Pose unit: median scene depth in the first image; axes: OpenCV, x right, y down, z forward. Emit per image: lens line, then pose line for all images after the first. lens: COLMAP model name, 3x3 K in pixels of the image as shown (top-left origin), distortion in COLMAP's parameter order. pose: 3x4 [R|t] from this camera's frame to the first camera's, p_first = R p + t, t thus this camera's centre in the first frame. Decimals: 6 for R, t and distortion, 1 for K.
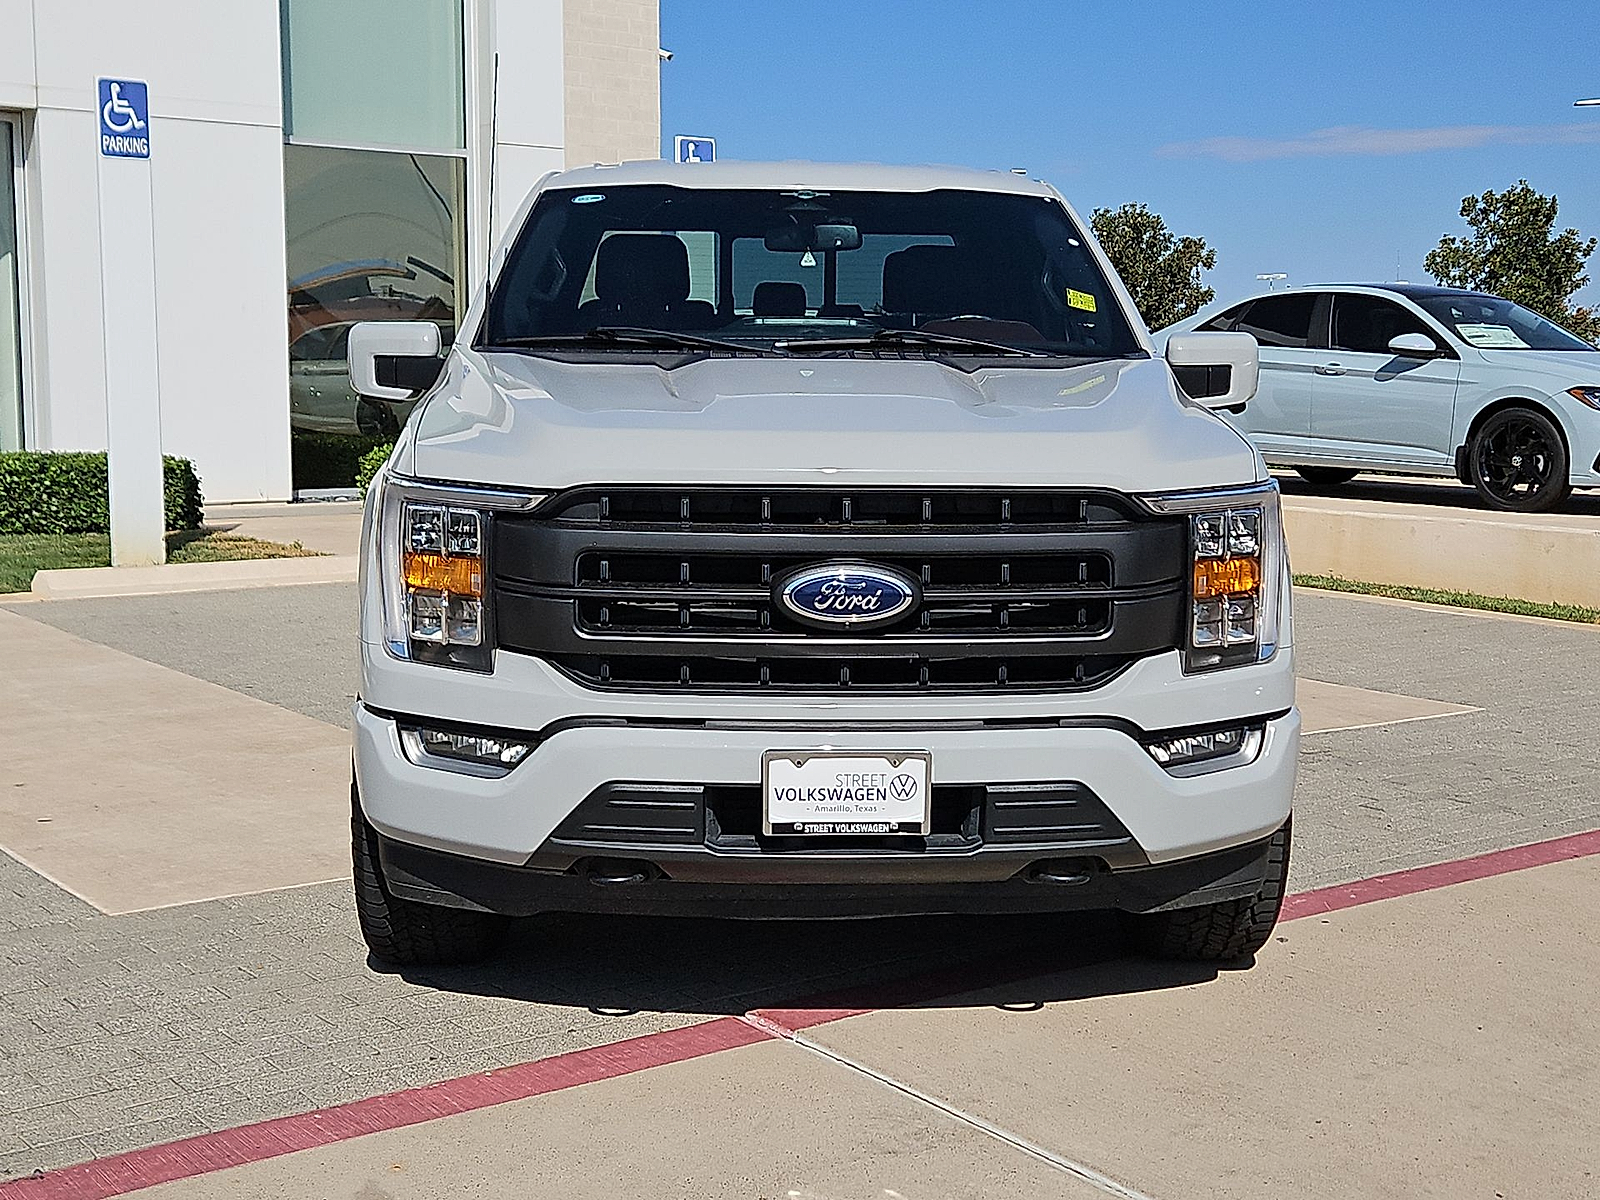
lens RADIAL K [[2107.2, 0, 800.0], [0, 2107.2, 600.0], [0, 0, 1]] dist [0.098531, -0.073603]
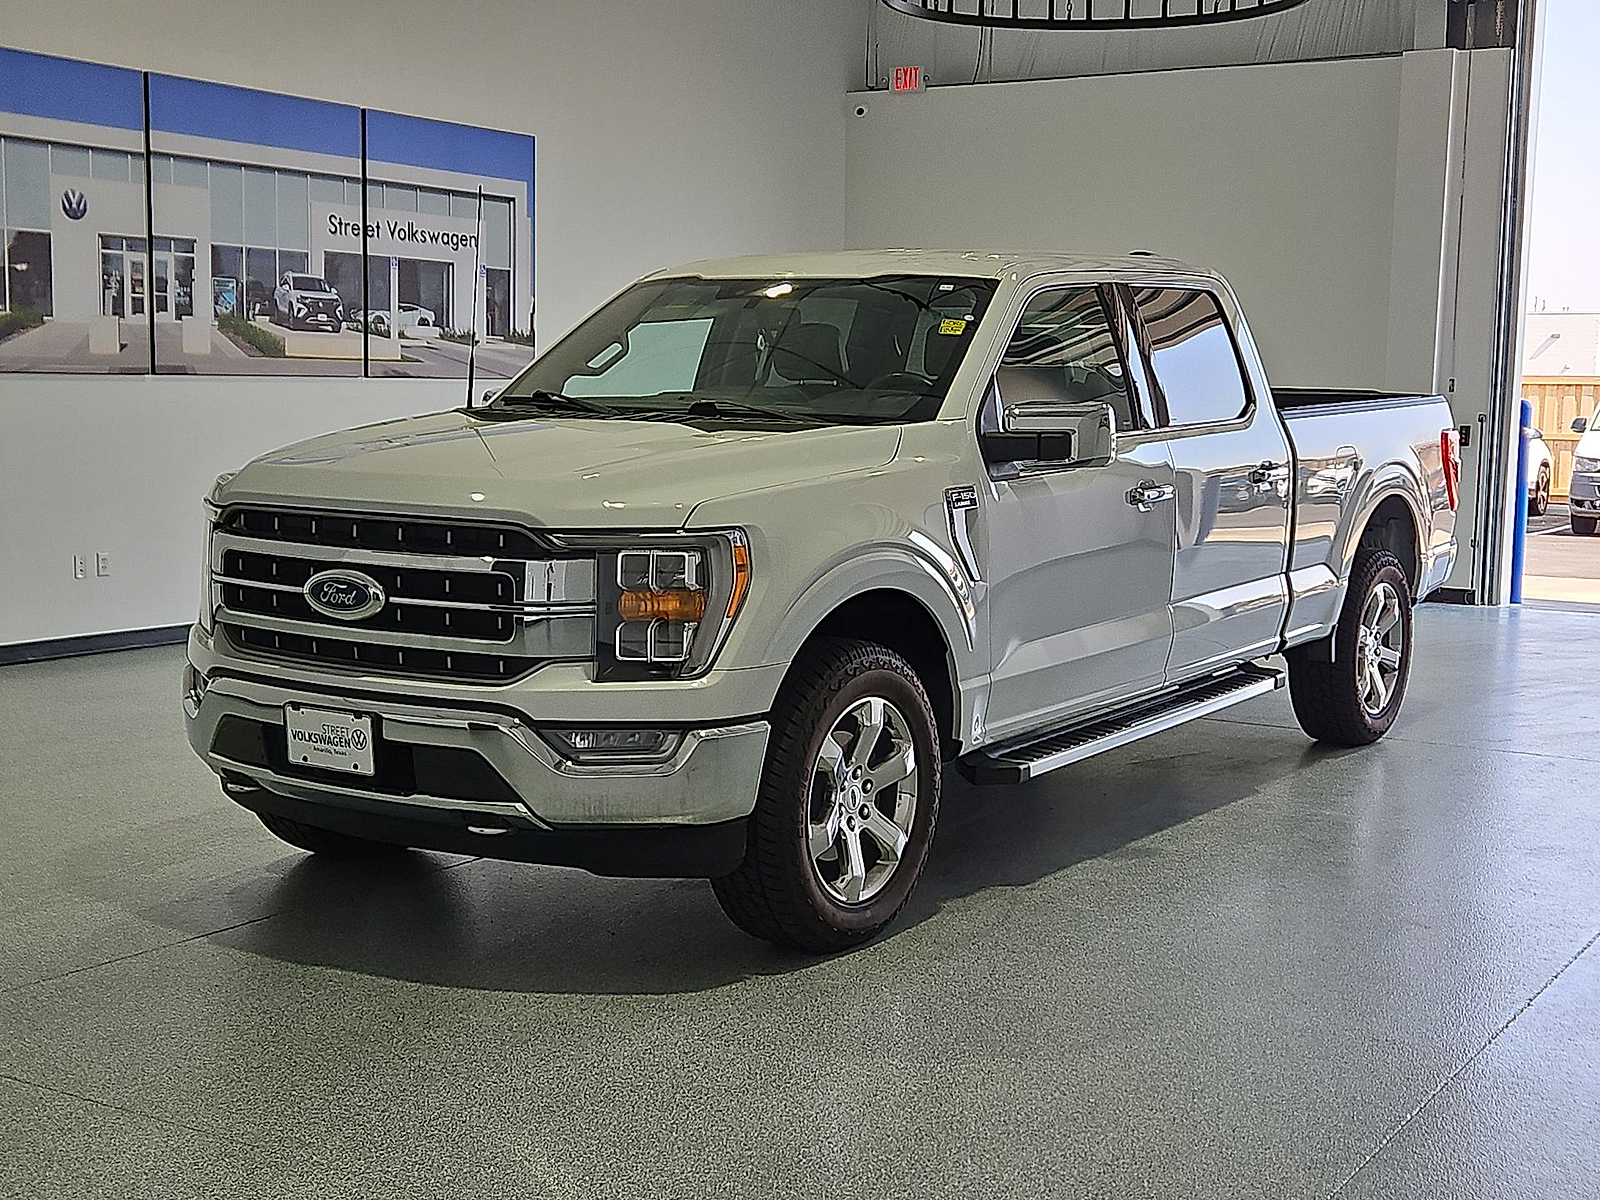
lens RADIAL K [[2144.4, 0, 800.0], [0, 2144.4, 600.0], [0, 0, 1]] dist [0.064787, -0.010817]
pose [[0.804382, 0.066583, -0.590370, 1.044106], [-0.082222, 0.996614, 0.000371, -0.021895], [0.588395, 0.048243, 0.807133, 0.062103]]
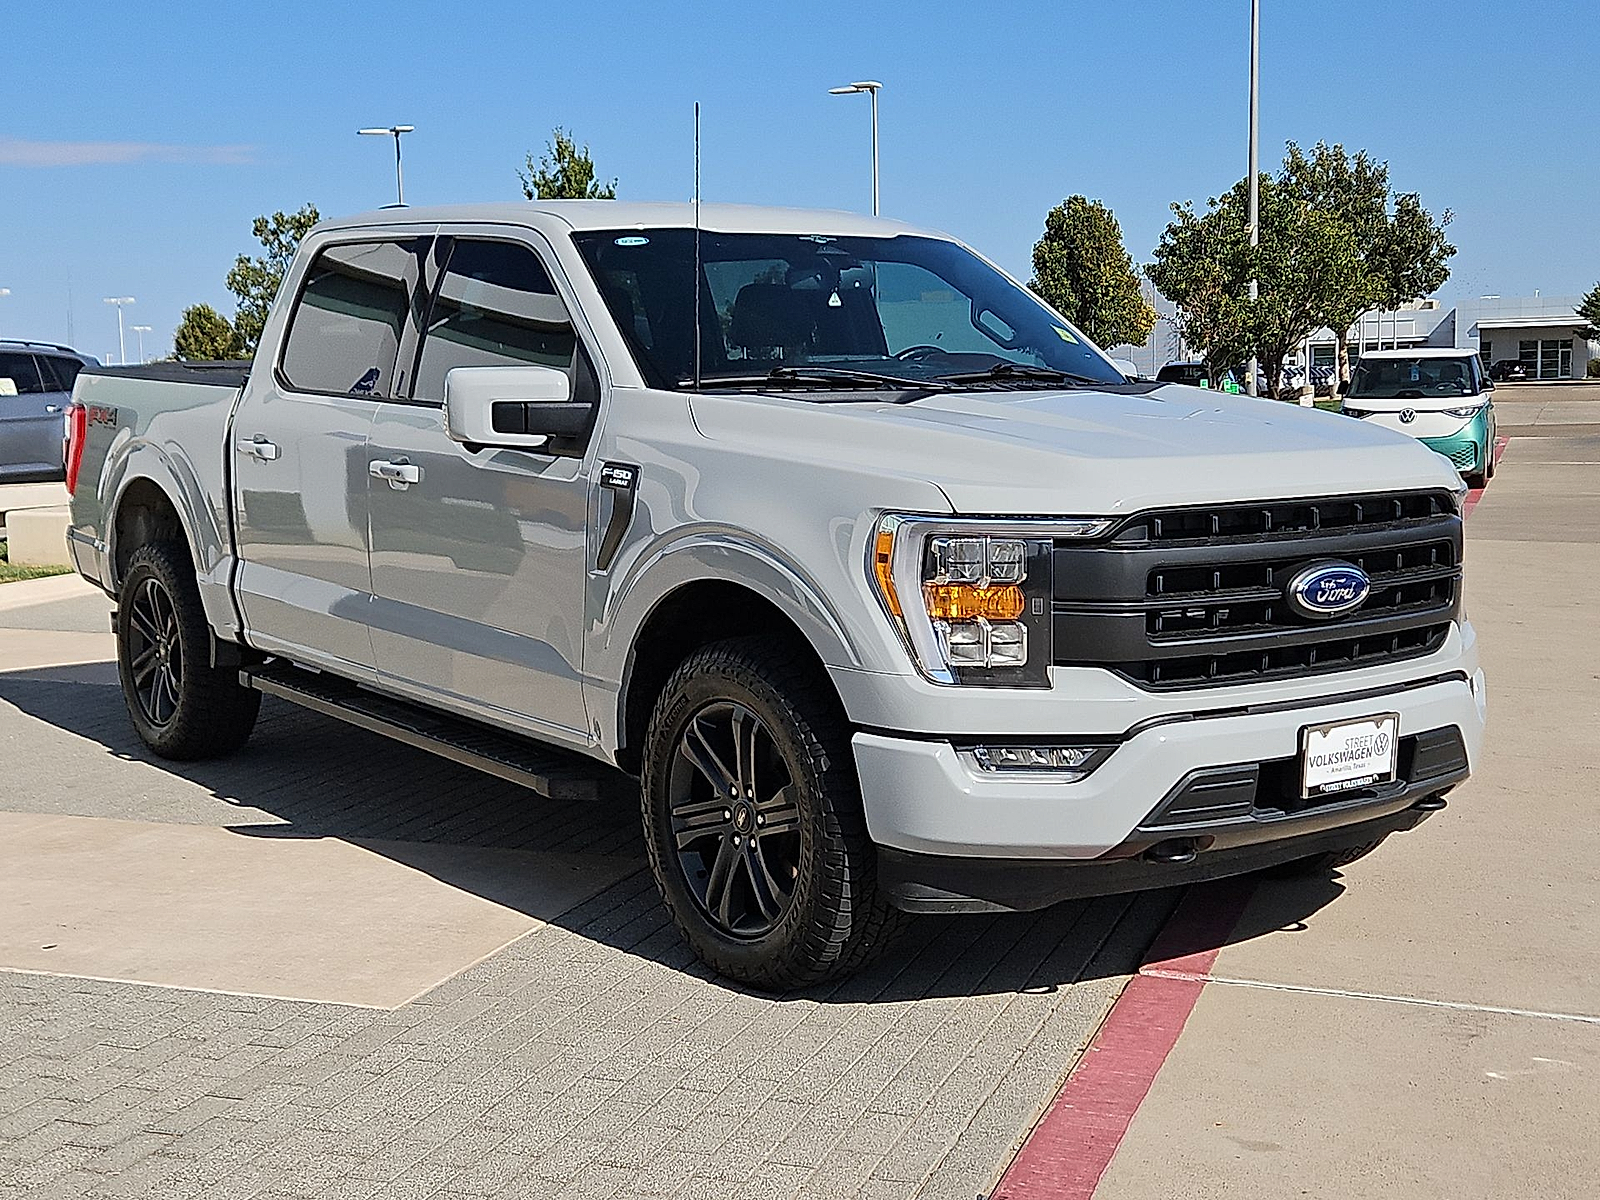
lens RADIAL K [[2107.2, 0, 800.0], [0, 2107.2, 600.0], [0, 0, 1]] dist [0.098531, -0.073603]
pose [[0.834255, -0.081107, 0.545380, -0.862207], [0.085156, 0.996207, 0.017892, -0.042032], [-0.544763, 0.031515, 0.837998, 0.159409]]
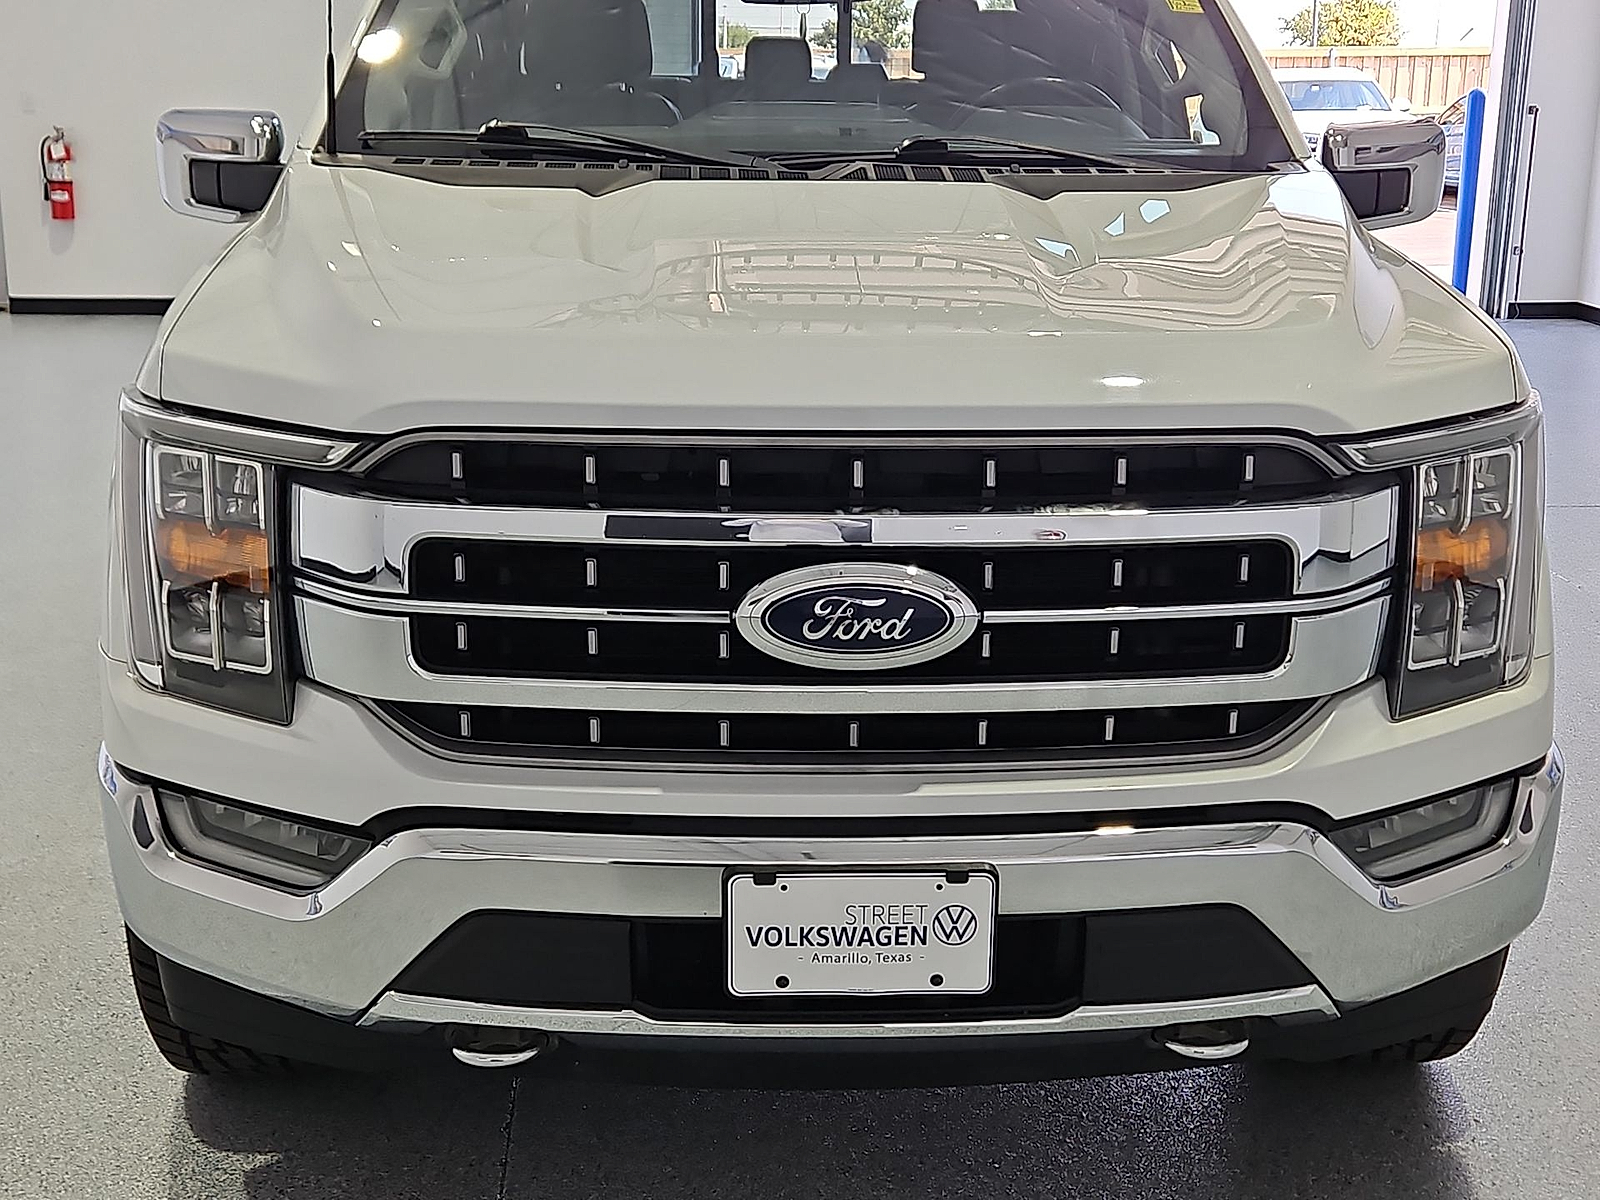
lens RADIAL K [[2144.4, 0, 800.0], [0, 2144.4, 600.0], [0, 0, 1]] dist [0.064787, -0.010817]
pose [[0.999992, 0.000444, -0.004074, 0.006072], [0.000056, 0.992539, 0.121924, -0.080208], [0.004098, -0.121923, 0.992531, 0.378837]]
